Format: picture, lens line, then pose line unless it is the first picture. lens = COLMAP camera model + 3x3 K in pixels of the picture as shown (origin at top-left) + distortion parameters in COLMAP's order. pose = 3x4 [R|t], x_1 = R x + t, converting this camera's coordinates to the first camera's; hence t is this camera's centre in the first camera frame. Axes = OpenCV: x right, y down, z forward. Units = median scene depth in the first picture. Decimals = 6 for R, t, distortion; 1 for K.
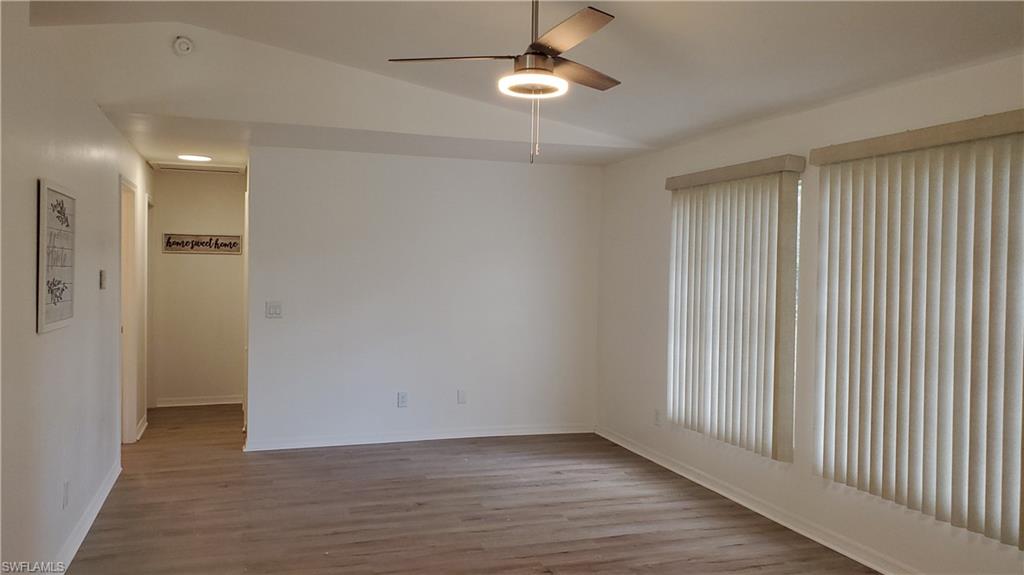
lens RADIAL K [[785.5, 0, 512.0], [0, 785.5, 287.5], [0, 0, 1]] dist [0.020777, 0.001032]
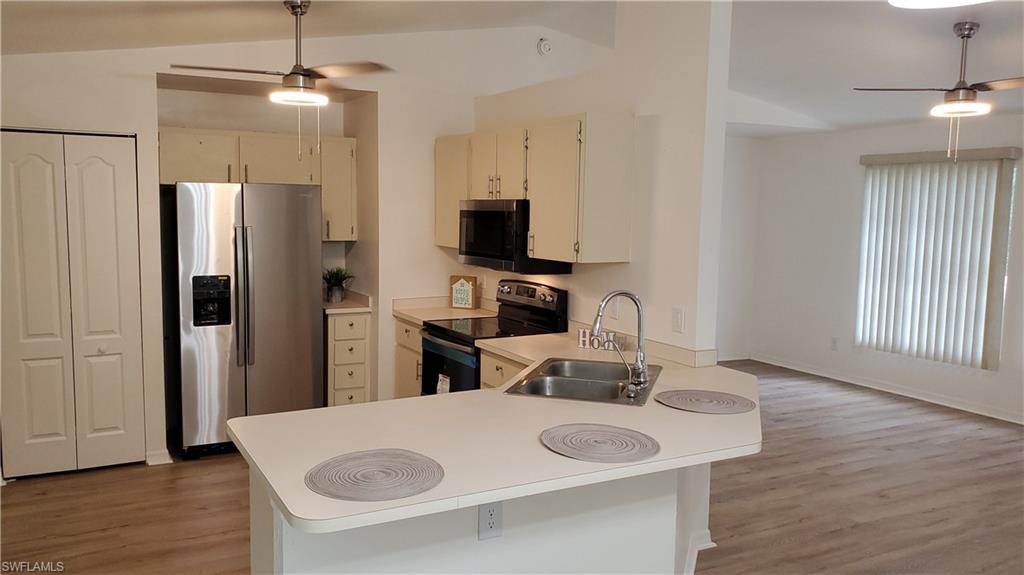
lens RADIAL K [[798.1, 0, 507.3], [0, 798.1, 292.1], [0, 0, 1]] dist [0.022322, 0.001222]
pose [[0.986124, -0.015097, 0.165320, -0.715659], [0.001522, 0.996636, 0.081937, -0.032864], [-0.166001, -0.080549, 0.982830, -0.231755]]
